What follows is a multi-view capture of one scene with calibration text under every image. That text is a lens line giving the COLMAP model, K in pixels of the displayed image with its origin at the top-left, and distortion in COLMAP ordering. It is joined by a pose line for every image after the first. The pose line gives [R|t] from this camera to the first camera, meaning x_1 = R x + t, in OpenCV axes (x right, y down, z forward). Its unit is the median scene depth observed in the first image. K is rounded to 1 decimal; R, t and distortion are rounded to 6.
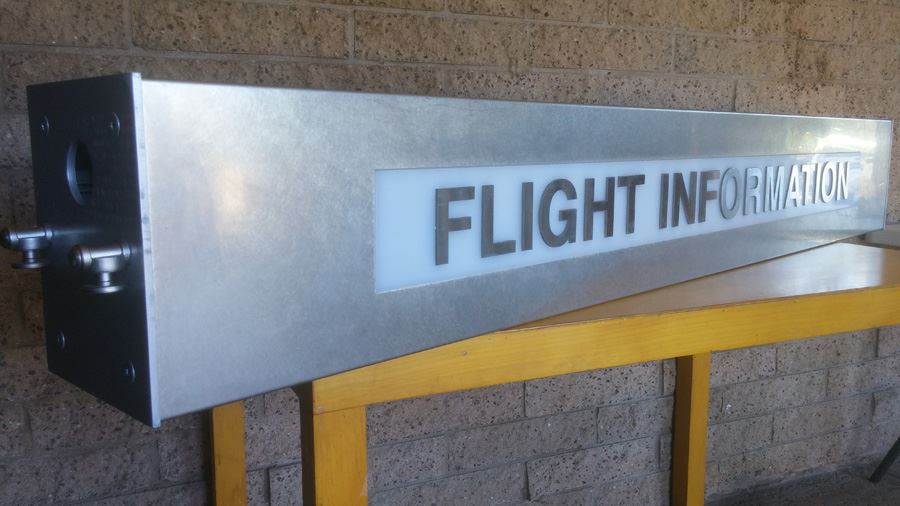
lens RADIAL K [[756.0, 0, 450.0], [0, 756.0, 253.0], [0, 0, 1]] dist [0.077633, -0.102389]
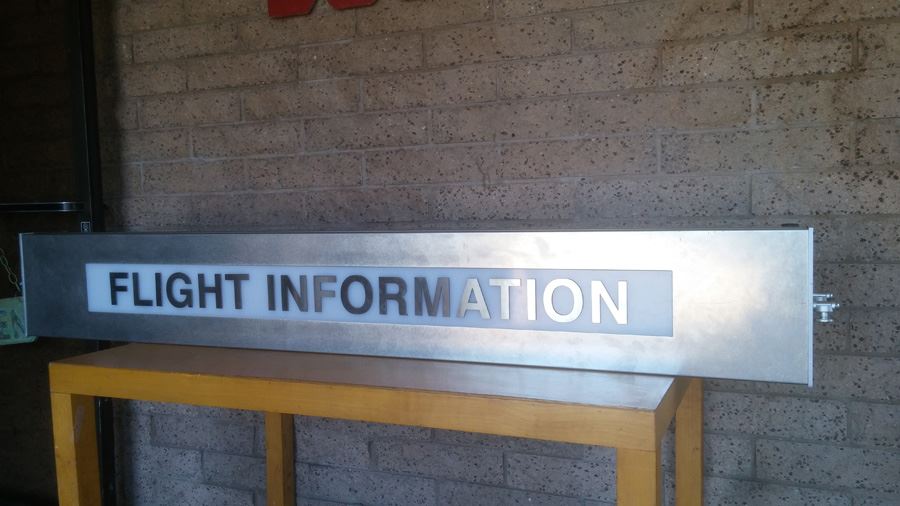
lens RADIAL K [[784.0, 0, 449.7], [0, 784.0, 256.4], [0, 0, 1]] dist [0.076400, -0.111771]
pose [[0.661582, 0.031386, -0.749215, 0.928340], [-0.088131, 0.995454, -0.036121, -0.072982], [0.744676, 0.089926, 0.661341, 0.141419]]
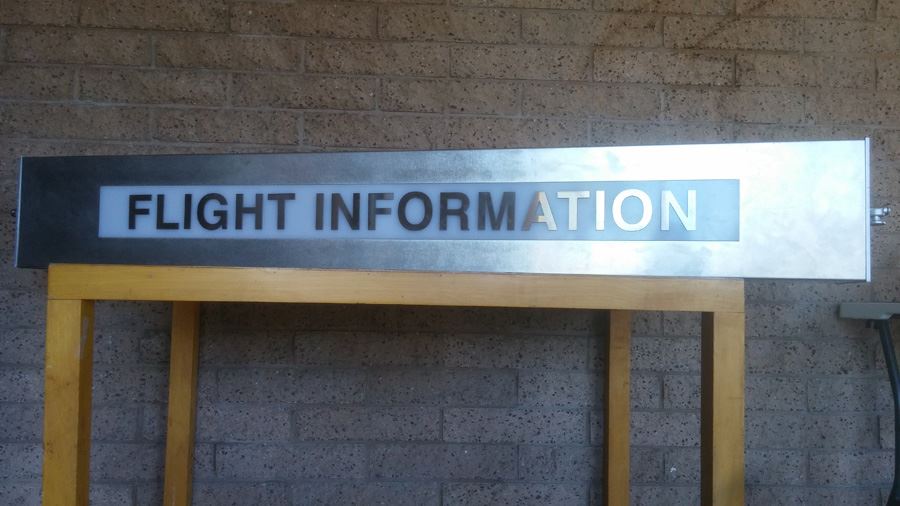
lens RADIAL K [[756.0, 0, 450.0], [0, 756.0, 253.0], [0, 0, 1]] dist [0.077633, -0.102389]
pose [[0.926504, -0.000762, -0.376285, 0.560432], [-0.074803, 0.979666, -0.186168, 0.153913], [0.368776, 0.200633, 0.907607, -0.108449]]
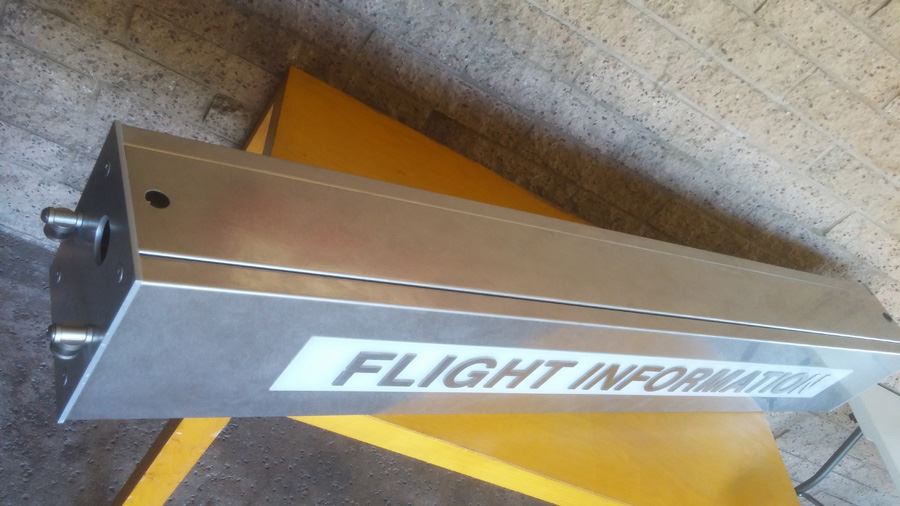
lens RADIAL K [[757.7, 0, 445.3], [0, 757.7, 248.2], [0, 0, 1]] dist [0.078498, -0.106522]
pose [[0.767955, 0.639169, 0.041324, -0.030312], [-0.590218, 0.681129, 0.433250, -0.340792], [0.248773, -0.357107, 0.900326, -0.006511]]
